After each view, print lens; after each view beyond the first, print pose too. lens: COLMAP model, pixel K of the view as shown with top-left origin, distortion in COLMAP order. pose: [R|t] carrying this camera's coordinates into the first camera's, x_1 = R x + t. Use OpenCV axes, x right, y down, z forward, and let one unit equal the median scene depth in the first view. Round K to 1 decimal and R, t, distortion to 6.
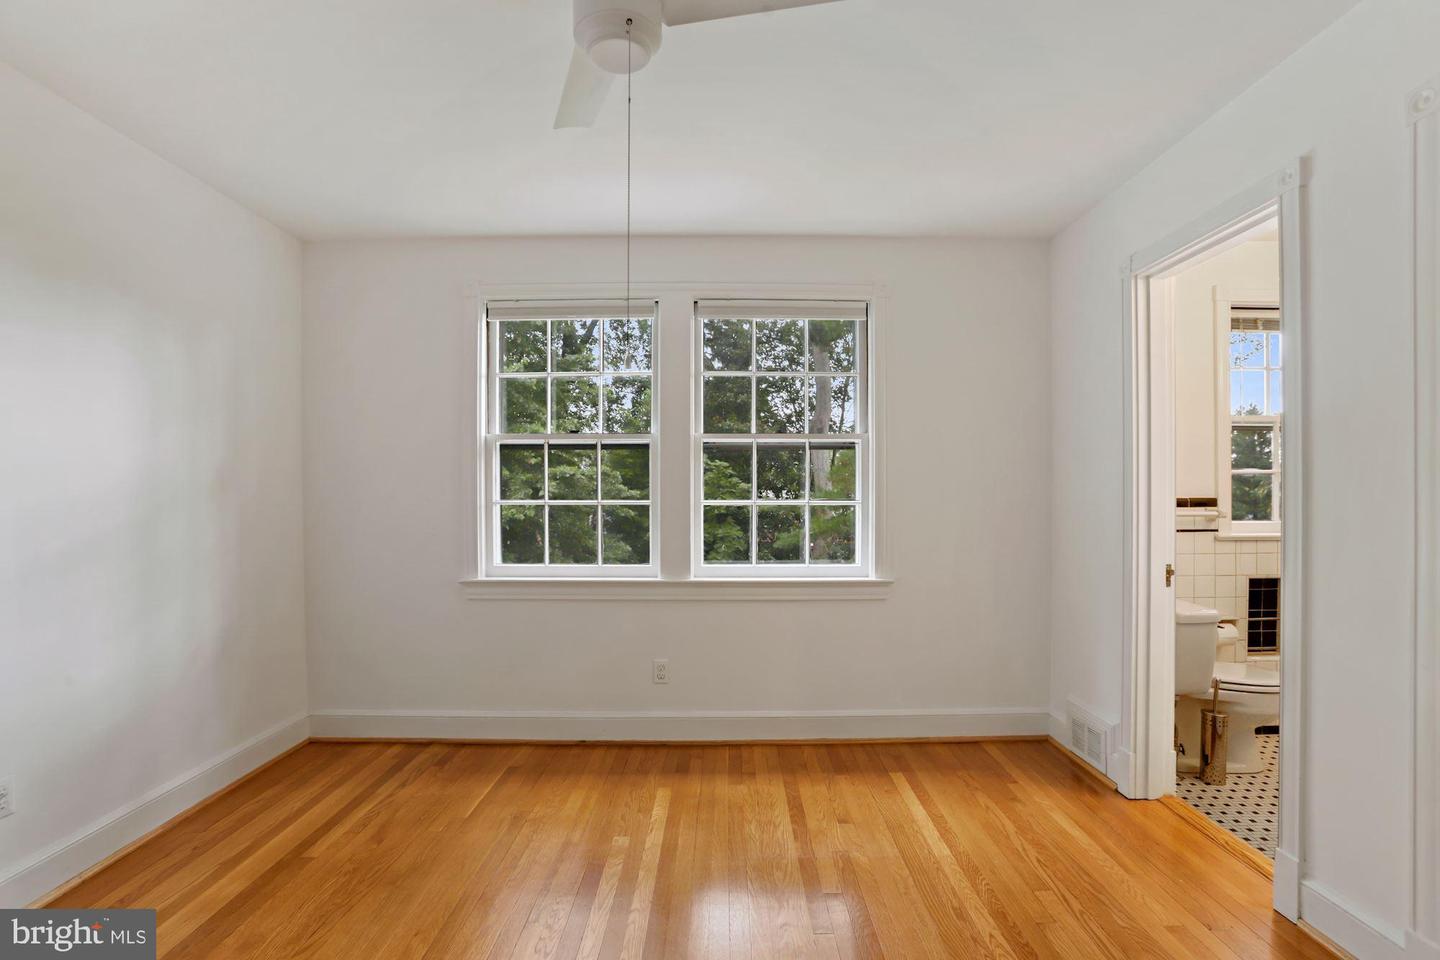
lens RADIAL K [[672.0, 0, 718.8], [0, 672.0, 478.6], [0, 0, 1]] dist [-0.048501, 0.024856]
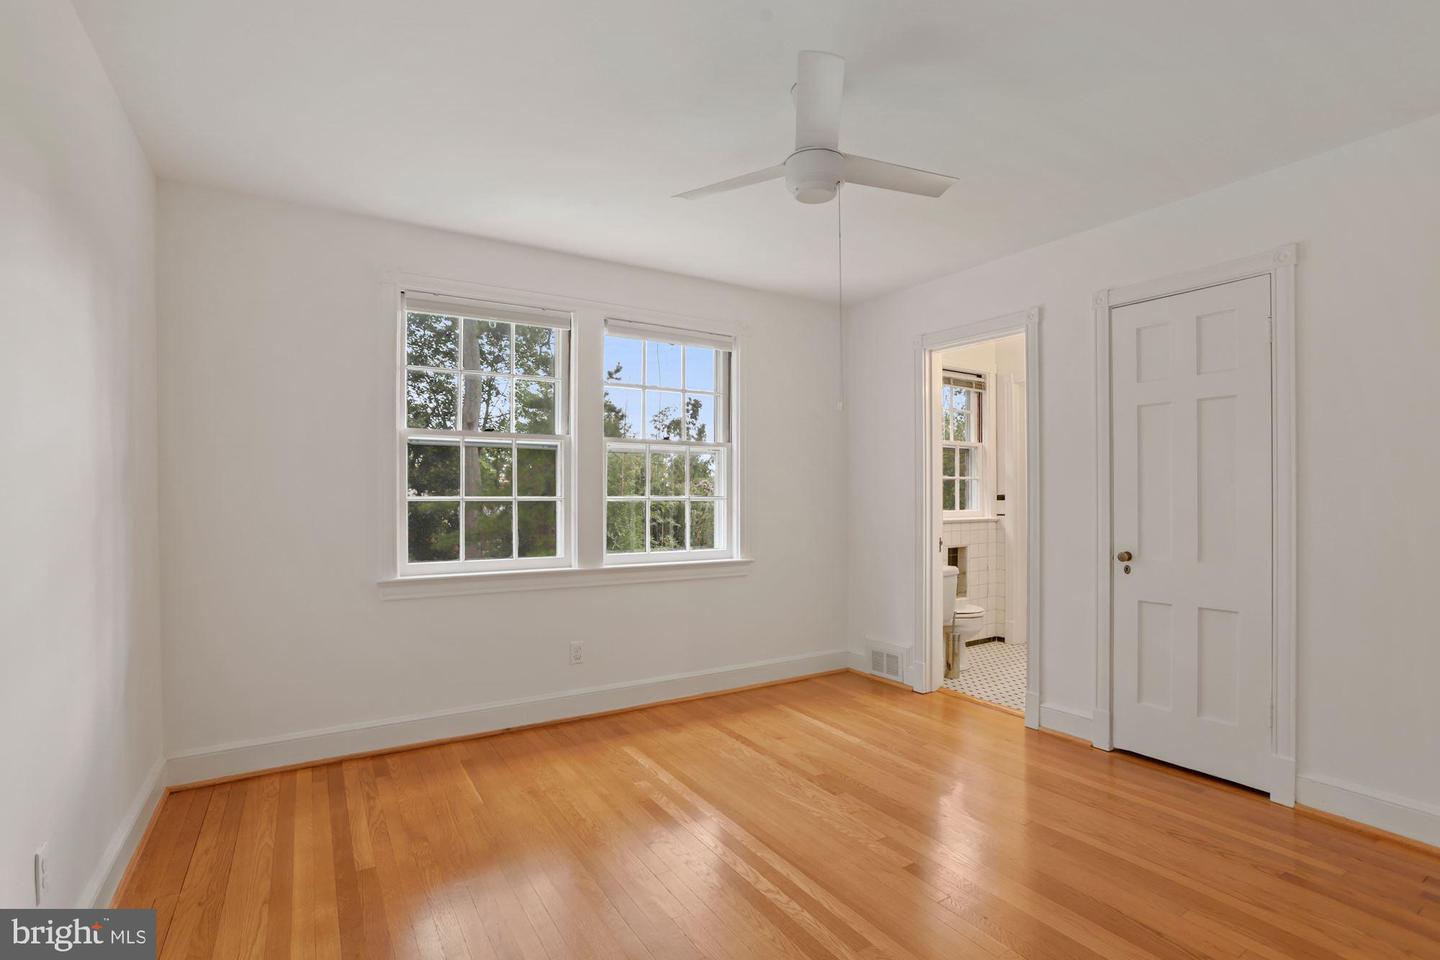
lens RADIAL K [[687.3, 0, 720.0], [0, 687.3, 480.0], [0, 0, 1]] dist [-0.004789, 0.000015]
pose [[0.851655, 0.013502, 0.523929, -0.510237], [-0.014528, 0.999892, -0.002153, 0.004855], [-0.523902, -0.005778, 0.851759, -0.081903]]
